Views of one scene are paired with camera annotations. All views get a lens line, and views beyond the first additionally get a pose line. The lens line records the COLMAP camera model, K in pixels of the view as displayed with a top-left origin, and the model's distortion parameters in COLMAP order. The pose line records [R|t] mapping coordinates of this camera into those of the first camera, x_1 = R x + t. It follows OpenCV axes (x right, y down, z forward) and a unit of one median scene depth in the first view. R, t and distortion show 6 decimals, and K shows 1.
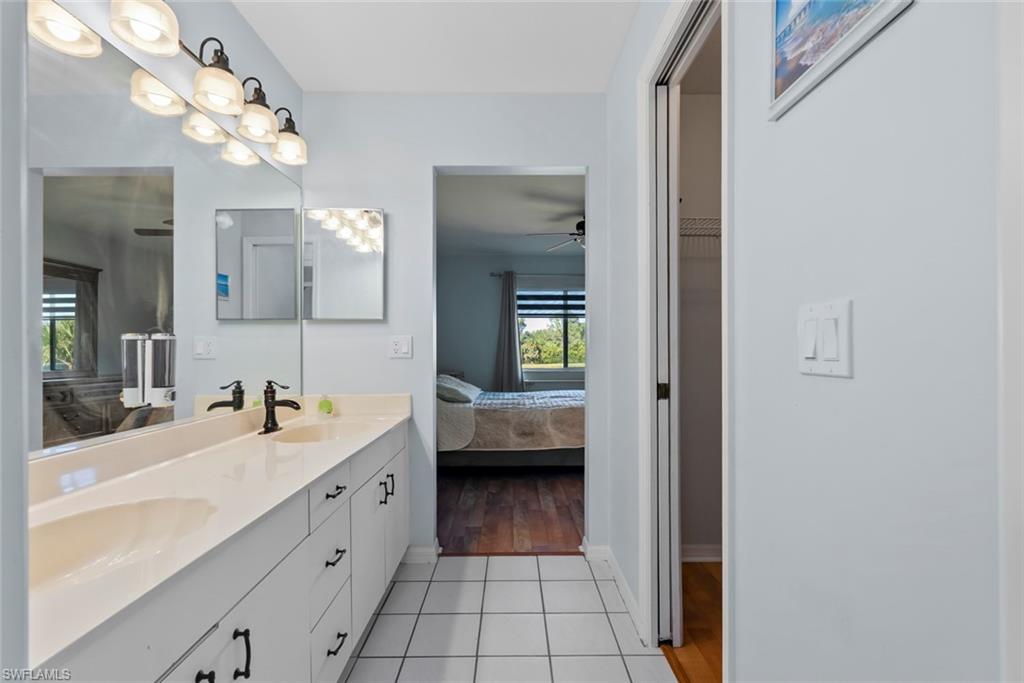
lens RADIAL K [[455.0, 0, 510.7], [0, 455.0, 344.6], [0, 0, 1]] dist [-0.000153, 0.000309]
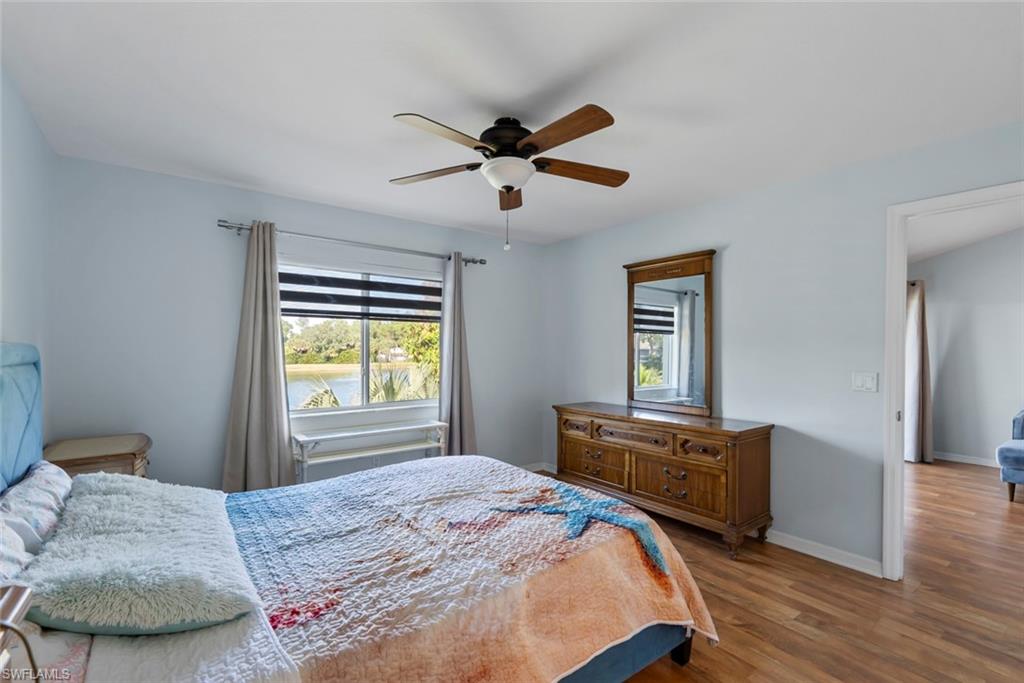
lens RADIAL K [[455.0, 0, 511.8], [0, 455.0, 343.9], [0, 0, 1]] dist [-0.000153, 0.000309]
pose [[0.795372, 0.007352, 0.606076, -0.087956], [-0.009547, 0.999954, 0.000400, -0.030589], [-0.606046, -0.006104, 0.795406, 0.433045]]
